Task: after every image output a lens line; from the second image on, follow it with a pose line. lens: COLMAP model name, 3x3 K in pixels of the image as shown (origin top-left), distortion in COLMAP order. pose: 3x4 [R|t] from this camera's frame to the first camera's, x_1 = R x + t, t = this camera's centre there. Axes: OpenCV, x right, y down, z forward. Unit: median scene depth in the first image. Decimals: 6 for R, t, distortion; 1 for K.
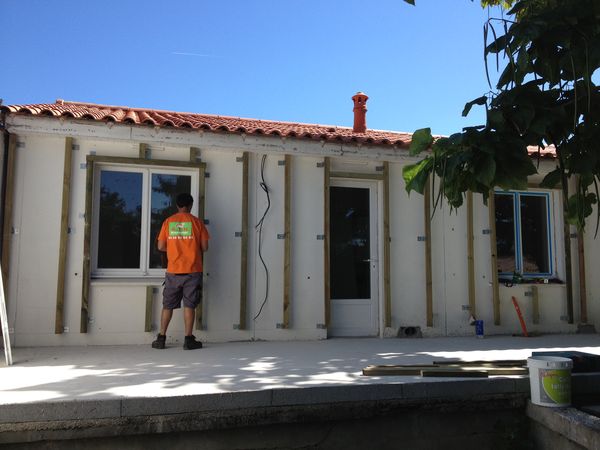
lens RADIAL K [[559.1, 0, 303.1], [0, 559.1, 210.4], [0, 0, 1]] dist [-0.019427, 0.000000]
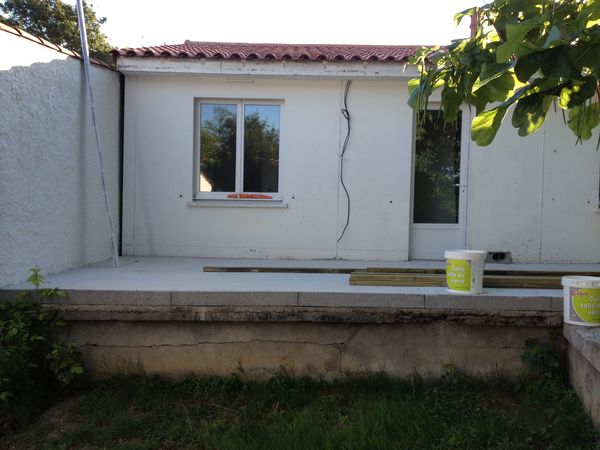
lens RADIAL K [[559.1, 0, 298.1], [0, 559.1, 224.9], [0, 0, 1]] dist [-0.019427, 0.000000]
pose [[0.959217, 0.016341, -0.282197, 0.246889], [0.024491, 0.989769, 0.140563, 0.027039], [0.281607, -0.141742, 0.949003, -0.050891]]
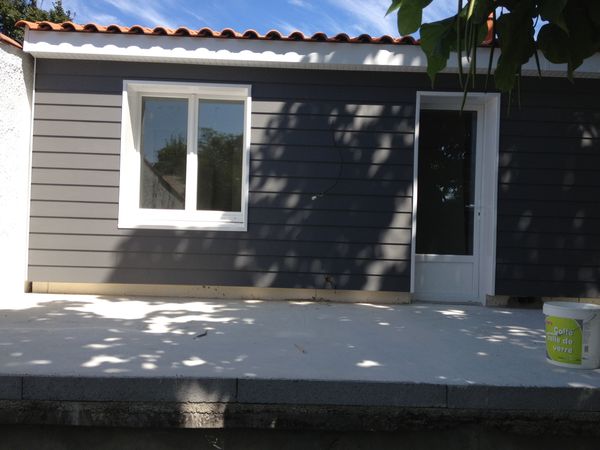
lens RADIAL K [[559.1, 0, 299.9], [0, 559.1, 226.5], [0, 0, 1]] dist [-0.019427, 0.000000]
pose [[0.966255, 0.022387, -0.256613, 0.176199], [0.005525, 0.994186, 0.107536, 0.063238], [0.257528, -0.105325, 0.960513, 0.371407]]
